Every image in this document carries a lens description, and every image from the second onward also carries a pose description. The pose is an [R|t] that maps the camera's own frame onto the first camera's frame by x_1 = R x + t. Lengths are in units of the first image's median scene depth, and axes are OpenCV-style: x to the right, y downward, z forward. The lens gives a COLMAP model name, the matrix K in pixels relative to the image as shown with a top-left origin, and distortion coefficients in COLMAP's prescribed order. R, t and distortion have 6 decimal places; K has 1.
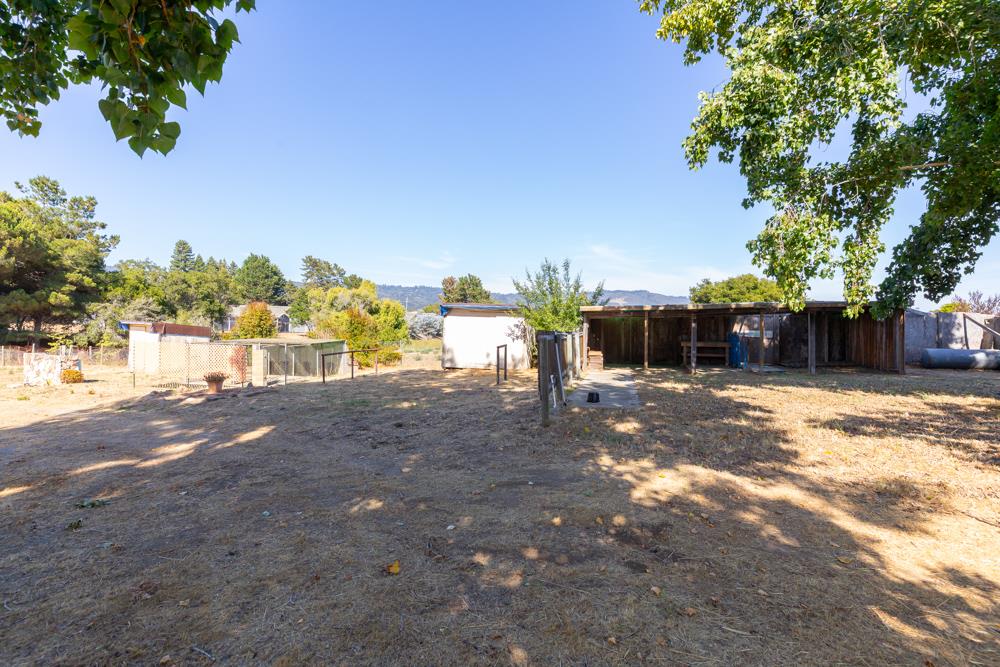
lens RADIAL K [[452.7, 0, 500.0], [0, 452.7, 333.5], [0, 0, 1]] dist [0.003928, 0.000655]
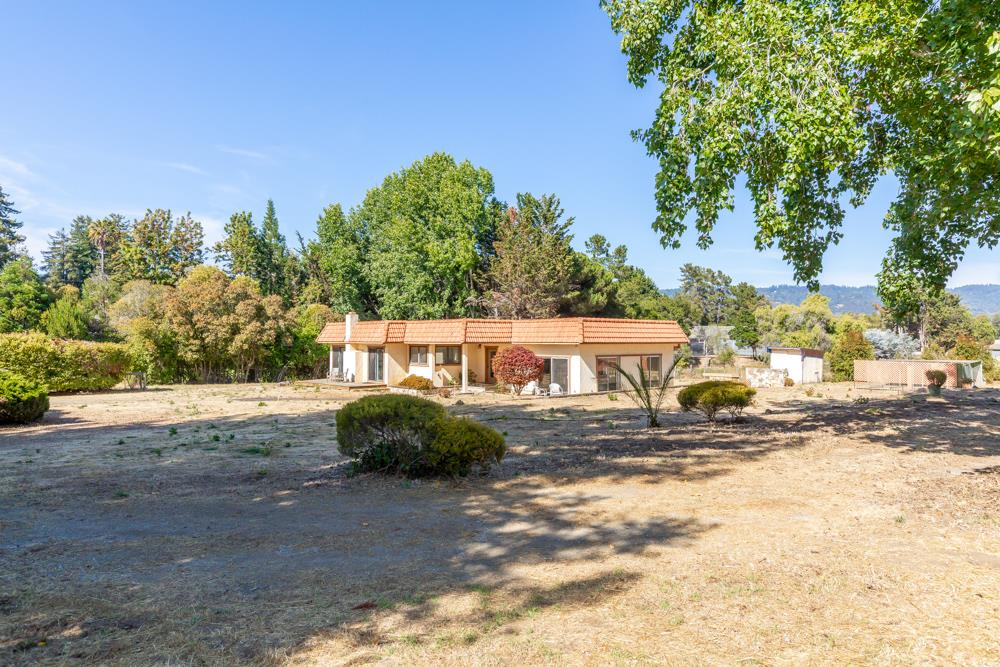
lens RADIAL K [[624.0, 0, 500.0], [0, 624.0, 333.5], [0, 0, 1]] dist [-0.003348, 0.000227]
pose [[0.826950, -0.019419, -0.561941, -0.185930], [-0.000603, 0.999372, -0.035423, -0.000156], [0.562276, 0.029632, 0.826419, -0.478978]]
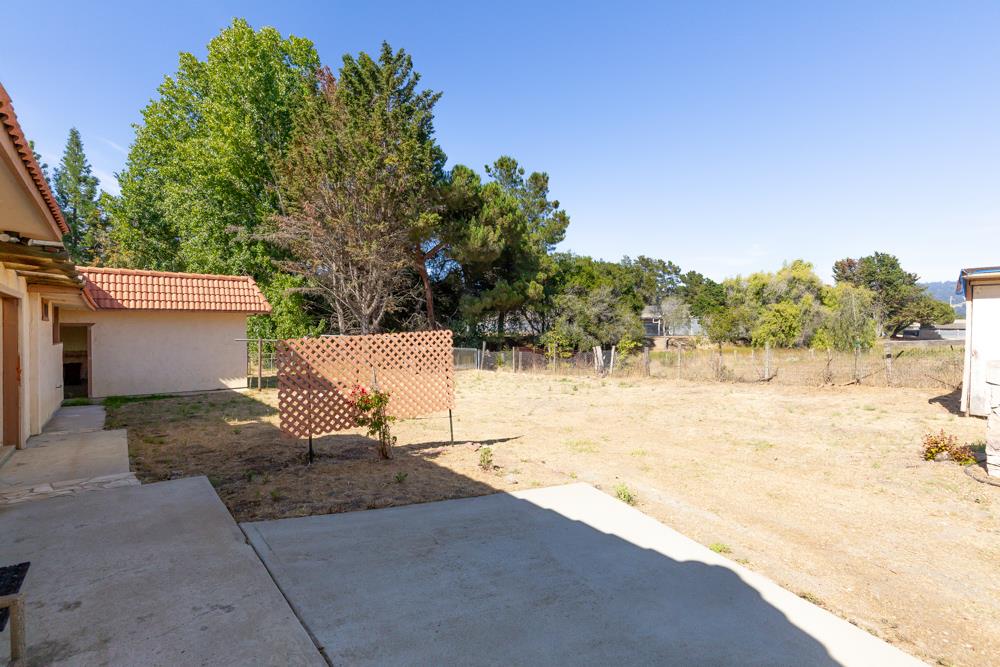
lens RADIAL K [[452.7, 0, 500.0], [0, 452.7, 333.5], [0, 0, 1]] dist [0.003928, 0.000655]
pose [[0.820920, -0.017837, -0.570765, -0.402451], [0.008874, 0.999790, -0.018481, 0.010969], [0.570975, 0.010106, 0.820905, 0.216287]]
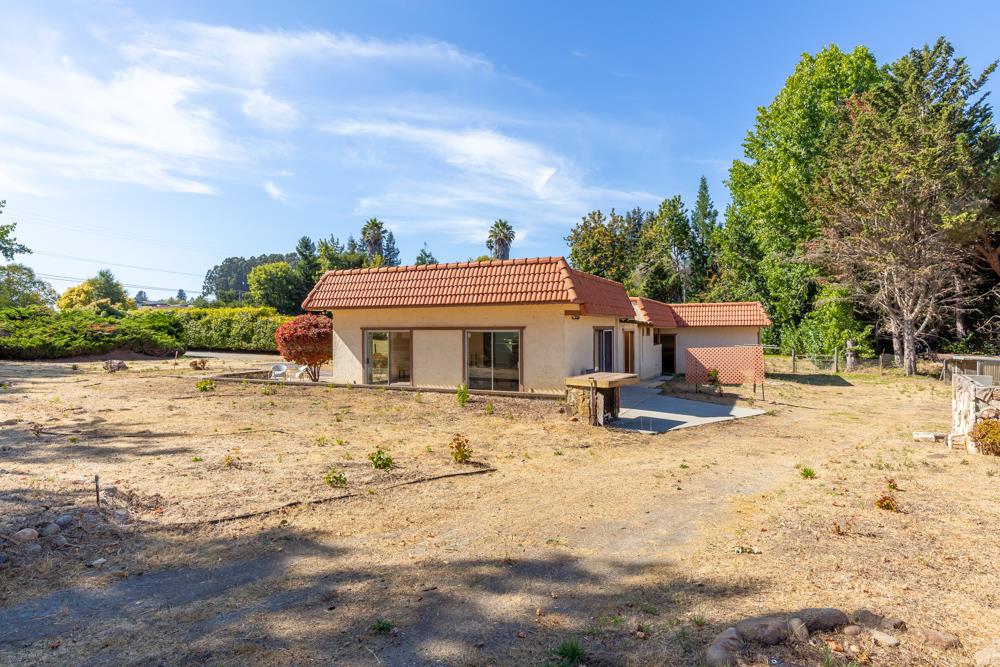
lens RADIAL K [[555.1, 0, 500.0], [0, 555.1, 333.5], [0, 0, 1]] dist [0.000021, 0.000555]
pose [[-0.182452, -0.006455, -0.983194, -0.126589], [-0.016494, 0.999858, -0.003504, 0.002753], [0.983076, 0.015577, -0.182533, 0.220523]]
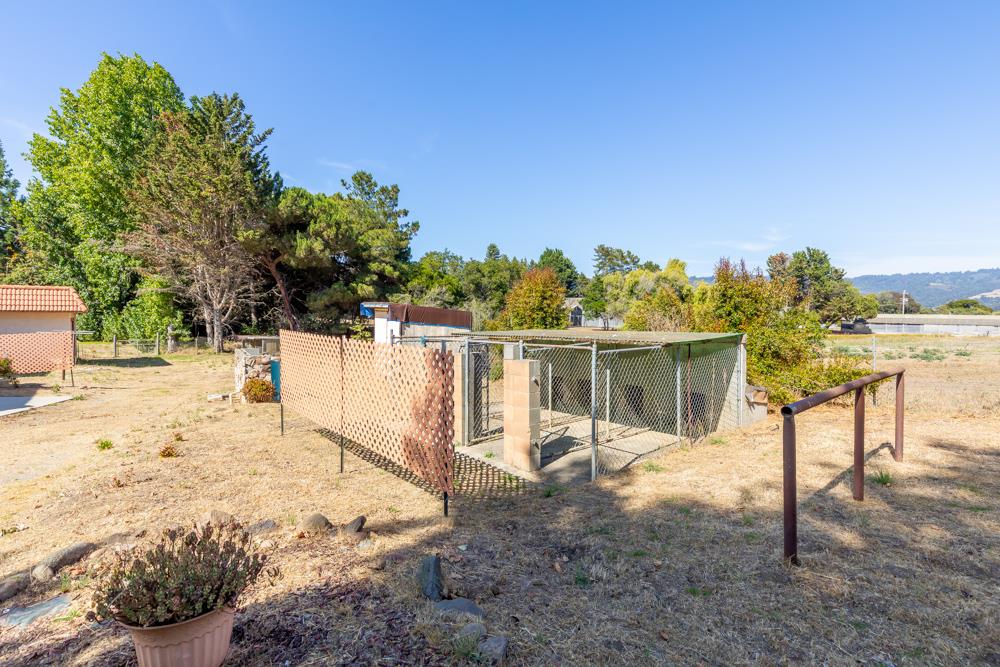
lens RADIAL K [[479.1, 0, 500.0], [0, 479.1, 333.5], [0, 0, 1]] dist [-0.003332, -0.000240]
pose [[0.824476, 0.008488, -0.565833, -0.111028], [-0.003705, 0.999947, 0.009601, 0.004126], [0.565885, -0.005820, 0.824464, 0.226324]]
